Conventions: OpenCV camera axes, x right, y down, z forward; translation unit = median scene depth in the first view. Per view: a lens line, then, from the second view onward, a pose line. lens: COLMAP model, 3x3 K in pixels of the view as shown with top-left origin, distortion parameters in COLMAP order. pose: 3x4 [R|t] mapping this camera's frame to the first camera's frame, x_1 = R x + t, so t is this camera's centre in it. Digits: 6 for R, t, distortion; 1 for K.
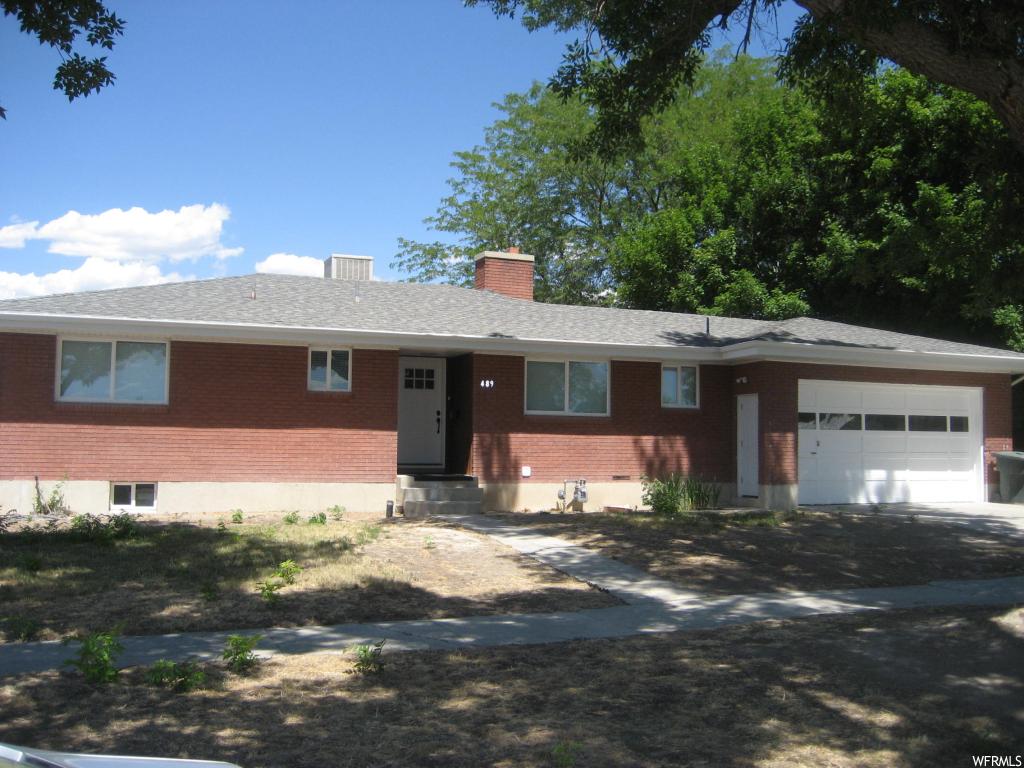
lens RADIAL K [[1062.8, 0, 512.0], [0, 1062.8, 384.0], [0, 0, 1]] dist [-0.152095, 0.226438]
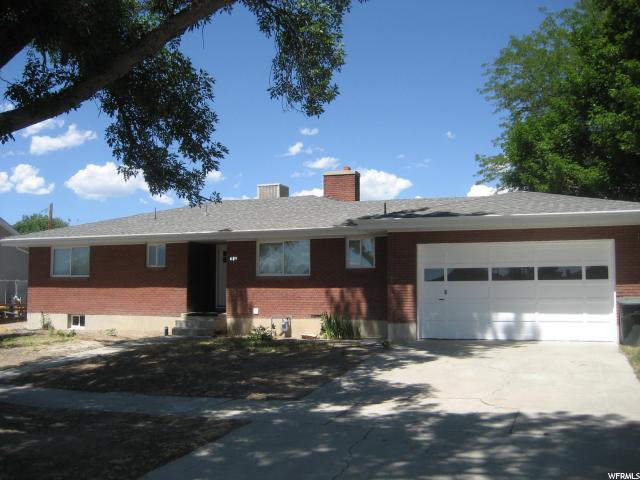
lens RADIAL K [[664.2, 0, 320.0], [0, 664.2, 240.0], [0, 0, 1]] dist [-0.152095, 0.226438]
pose [[0.747882, -0.063629, -0.660775, 0.739141], [0.049430, 0.997970, -0.040153, 0.018162], [0.661989, -0.002632, 0.749509, 0.294438]]
